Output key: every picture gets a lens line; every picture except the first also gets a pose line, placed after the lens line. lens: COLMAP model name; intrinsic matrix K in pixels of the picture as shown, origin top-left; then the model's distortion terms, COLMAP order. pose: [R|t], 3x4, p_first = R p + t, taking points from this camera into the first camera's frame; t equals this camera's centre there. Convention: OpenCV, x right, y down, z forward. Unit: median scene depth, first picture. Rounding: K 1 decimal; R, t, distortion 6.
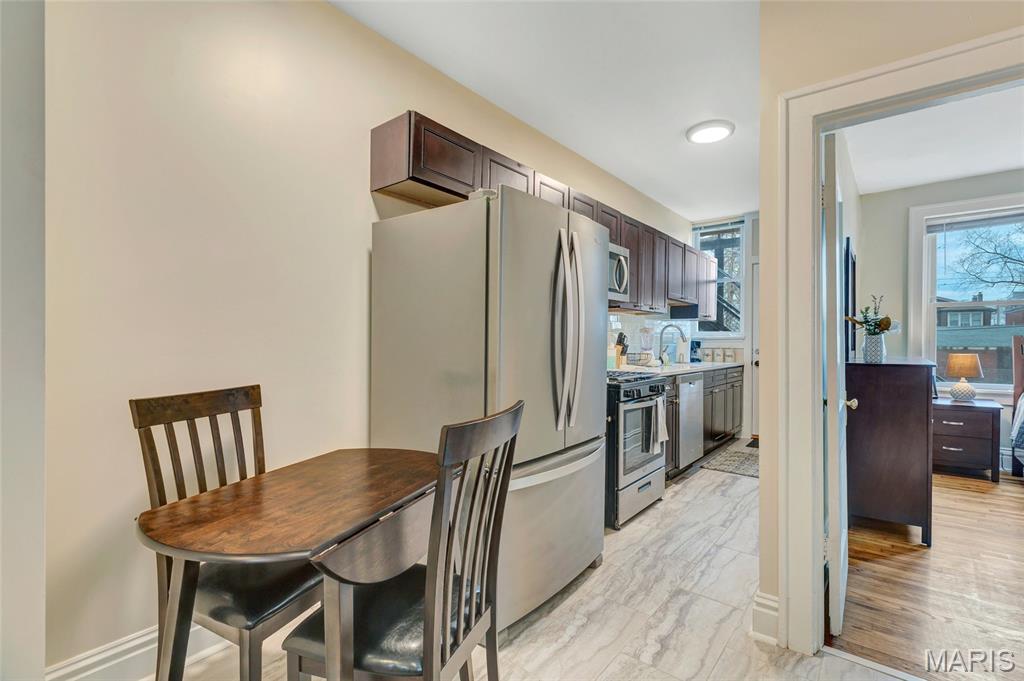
lens RADIAL K [[467.7, 0, 514.1], [0, 467.7, 345.7], [0, 0, 1]] dist [0.002456, -0.000178]
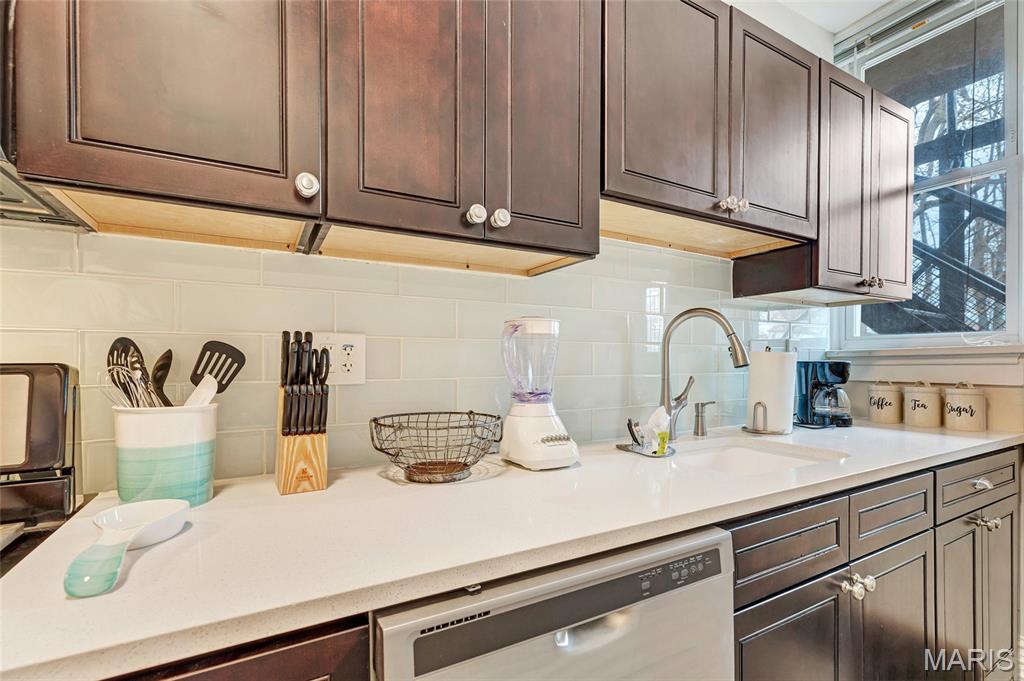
lens RADIAL K [[503.1, 0, 514.6], [0, 503.1, 351.3], [0, 0, 1]] dist [0.012576, -0.000034]
pose [[0.941634, -0.002314, -0.336631, 0.393587], [-0.002470, 0.999902, -0.013782, -0.015211], [0.336630, 0.013810, 0.941536, 0.779795]]
